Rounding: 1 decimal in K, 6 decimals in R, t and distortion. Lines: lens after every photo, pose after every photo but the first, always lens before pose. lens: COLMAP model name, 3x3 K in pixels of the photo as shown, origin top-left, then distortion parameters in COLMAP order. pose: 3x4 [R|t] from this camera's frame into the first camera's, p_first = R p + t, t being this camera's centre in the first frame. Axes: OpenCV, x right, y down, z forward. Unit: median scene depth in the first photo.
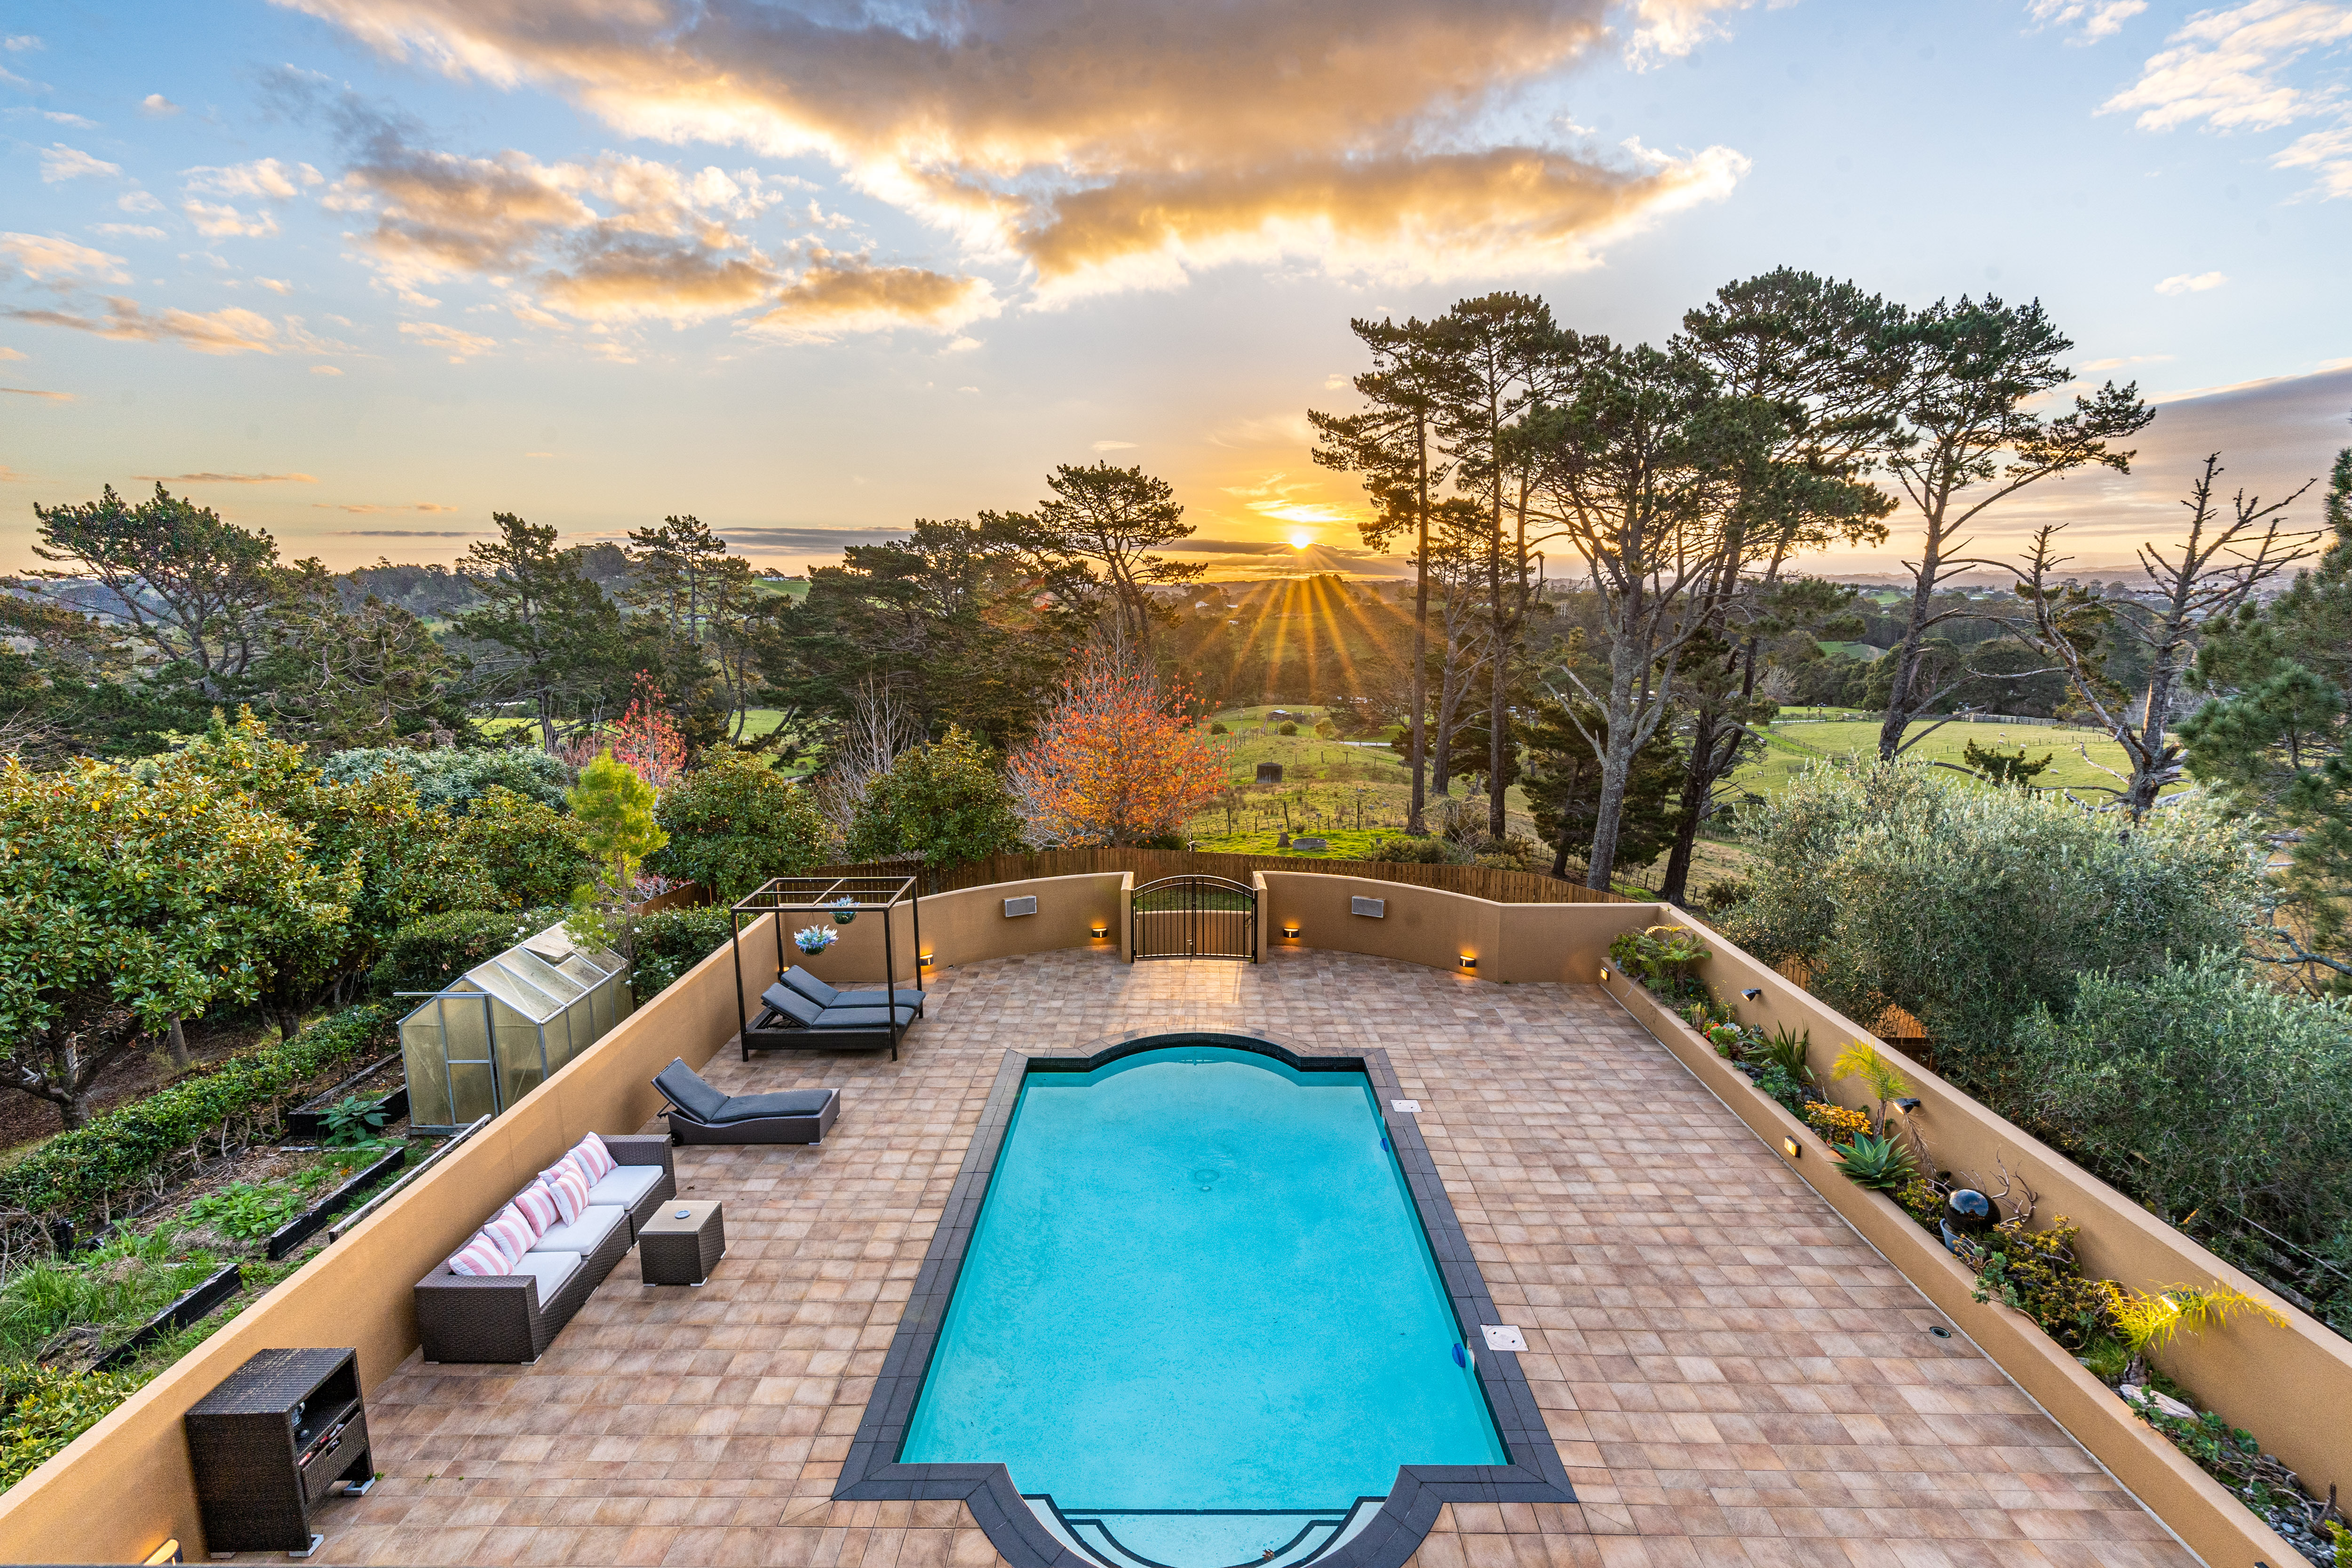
lens RADIAL K [[1129.3, 0, 1198.9], [0, 1129.3, 810.9], [0, 0, 1]] dist [-0.005223, -0.000881]
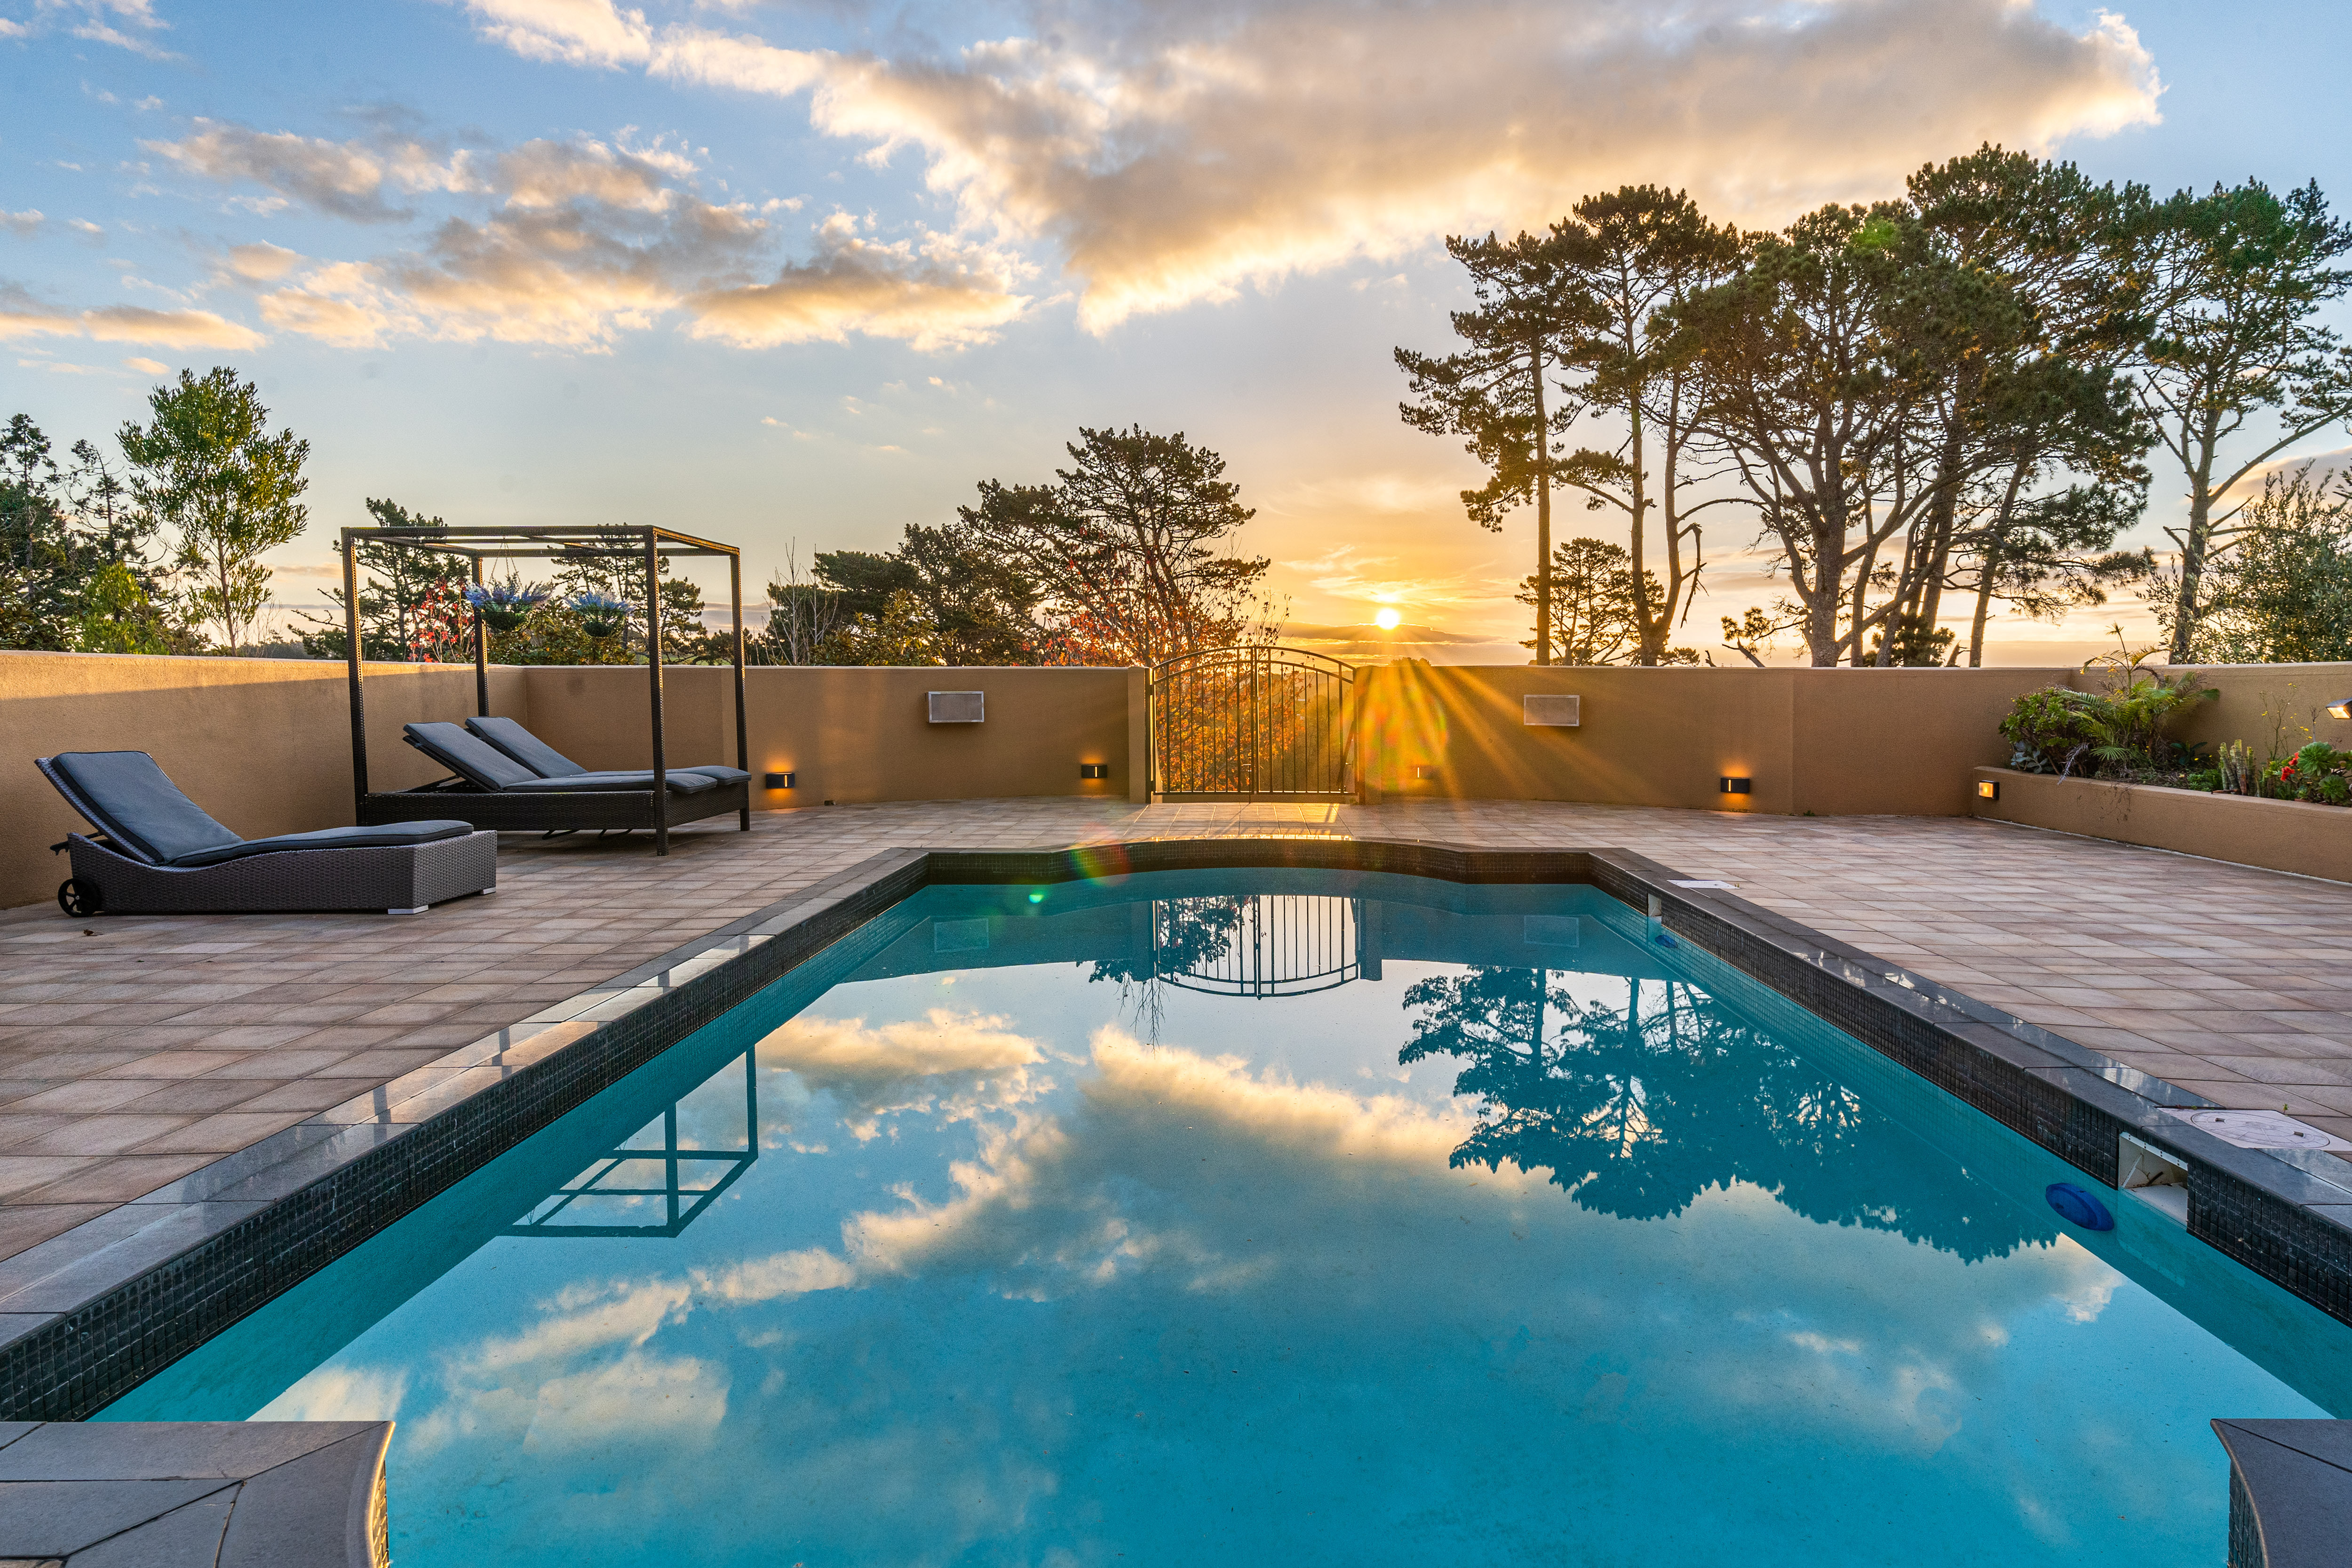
lens RADIAL K [[1375.8, 0, 1258.4], [0, 1375.8, 731.2], [0, 0, 1]] dist [0.003632, -0.004518]
pose [[0.999939, -0.010863, -0.002158, -0.000042], [0.010406, 0.988205, -0.152785, 0.054747], [0.003792, 0.152753, 0.988257, 0.079349]]
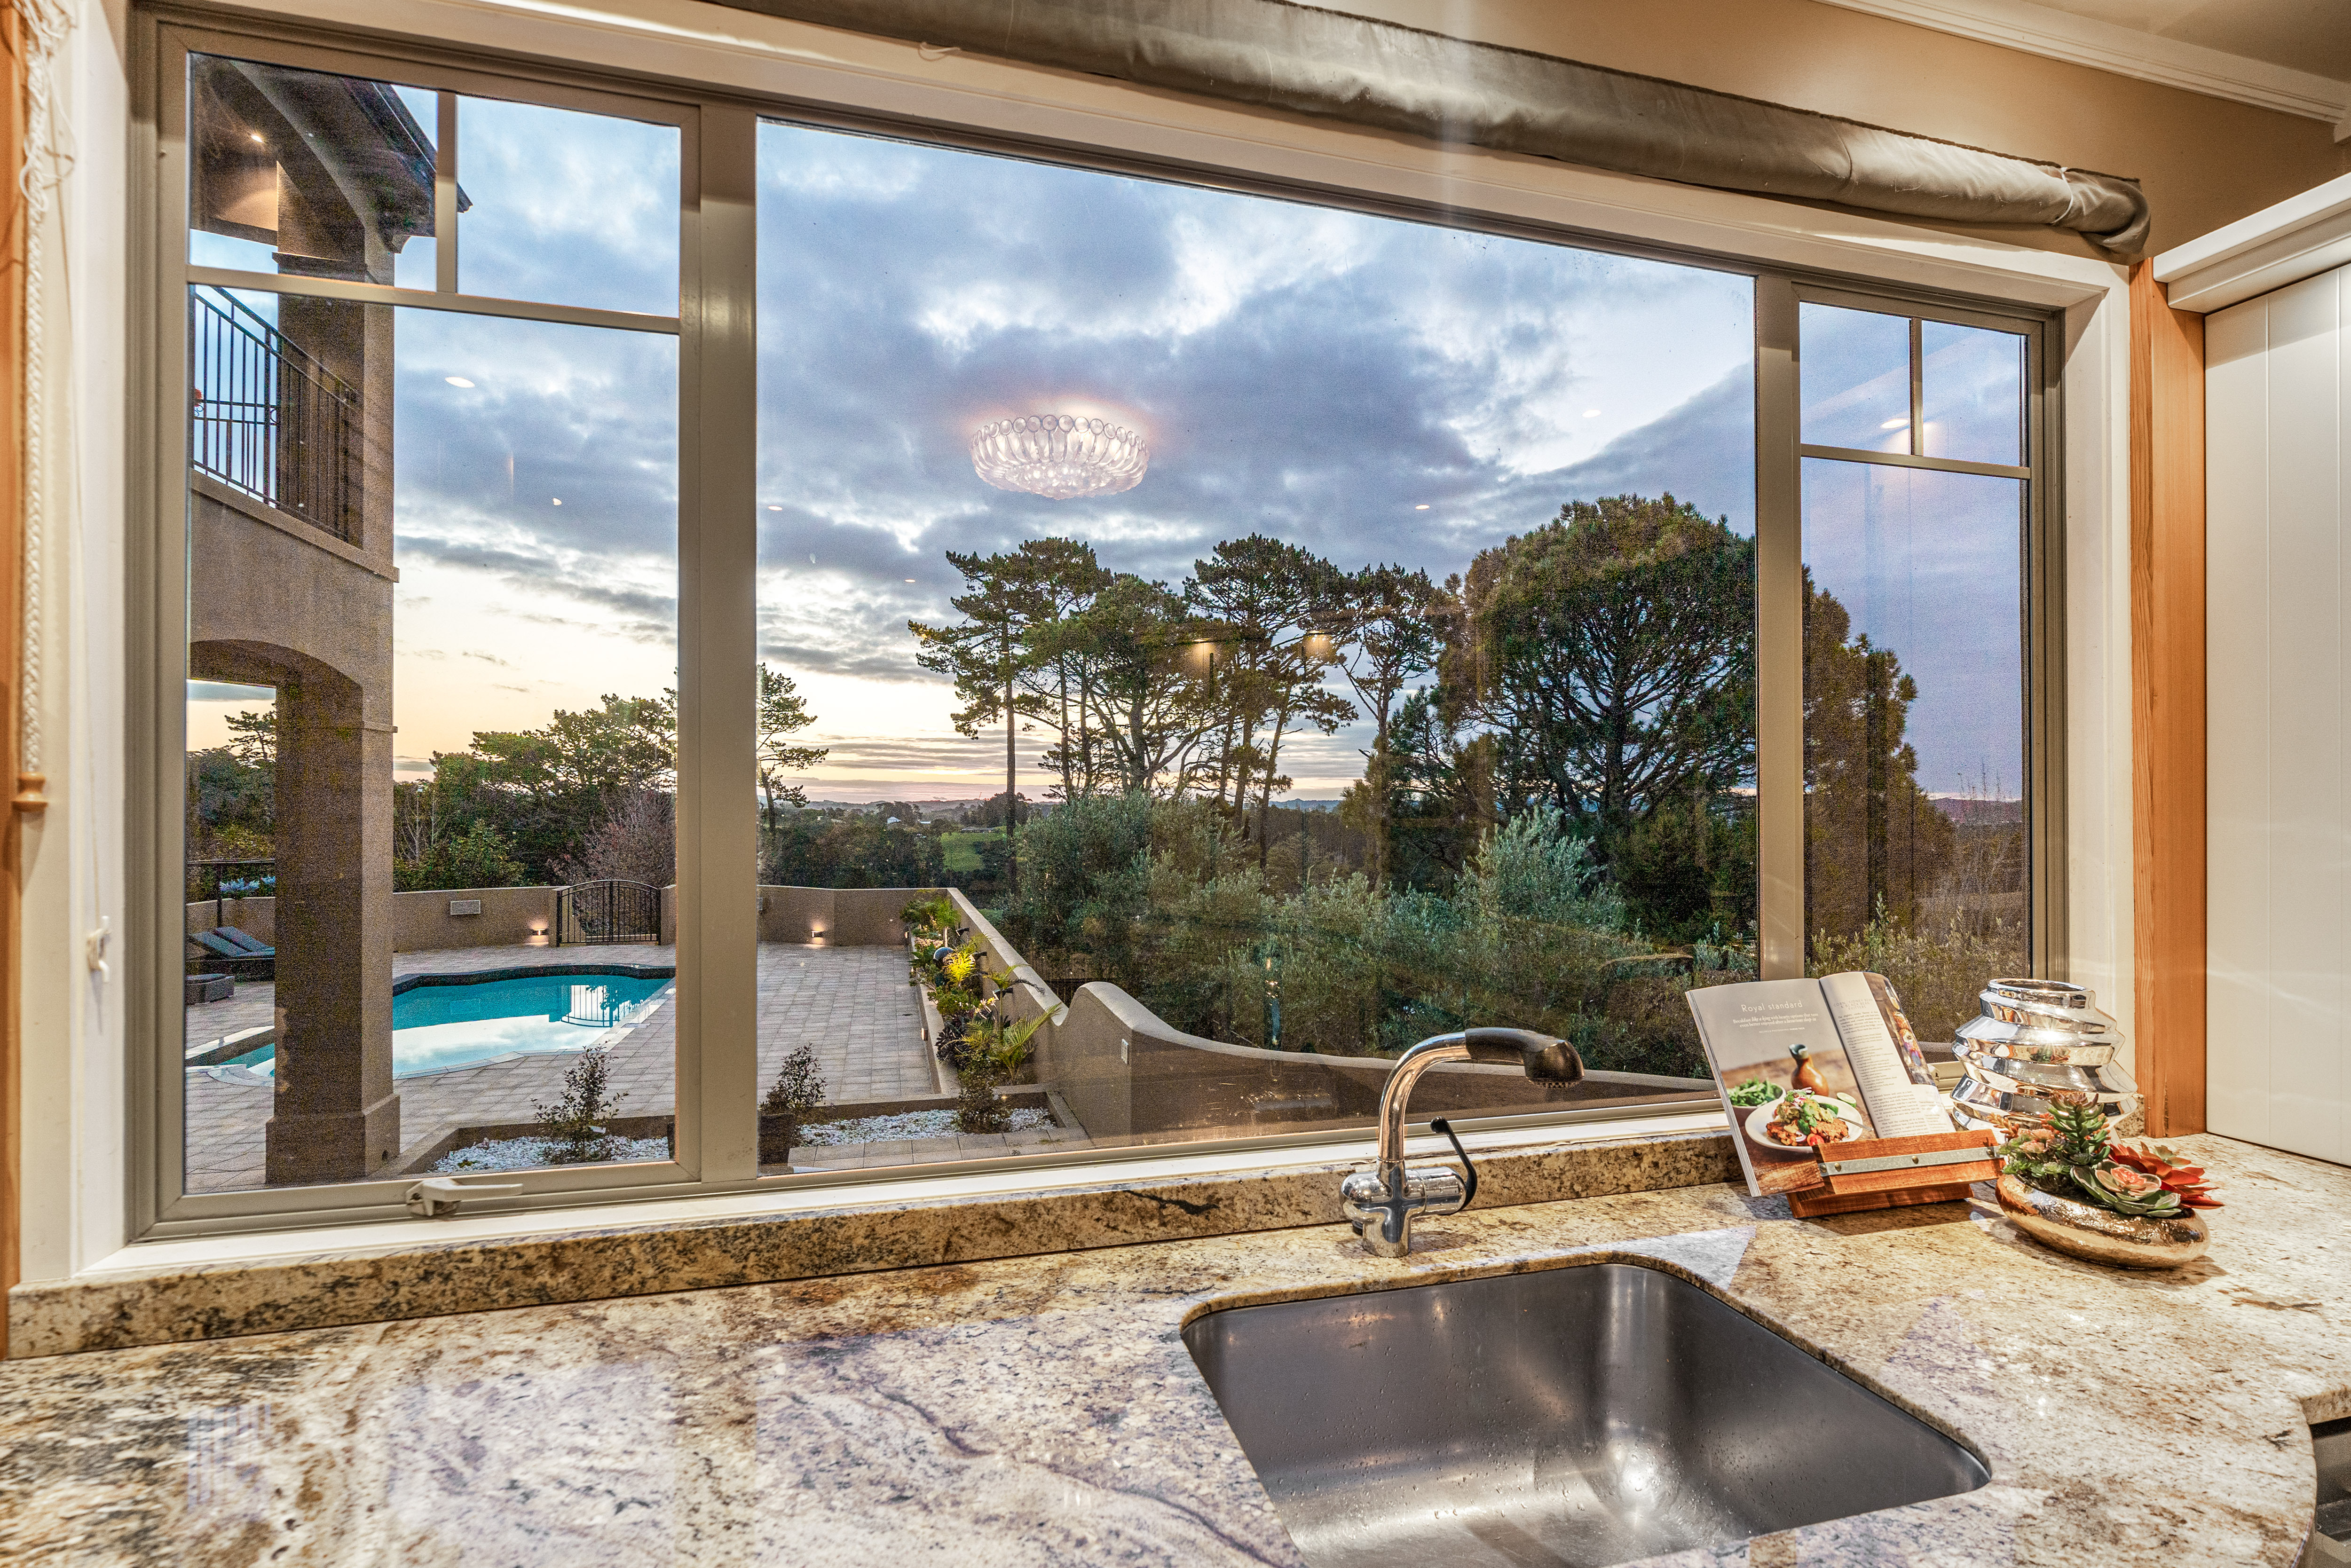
lens RADIAL K [[1069.2, 0, 1188.3], [0, 1069.2, 789.2], [0, 0, 1]] dist [-0.002344, 0.001932]
pose [[0.965458, 0.008289, 0.260426, 0.086055], [0.046839, 0.977691, -0.204761, 0.064659], [-0.256313, 0.209887, 0.943531, -0.108669]]
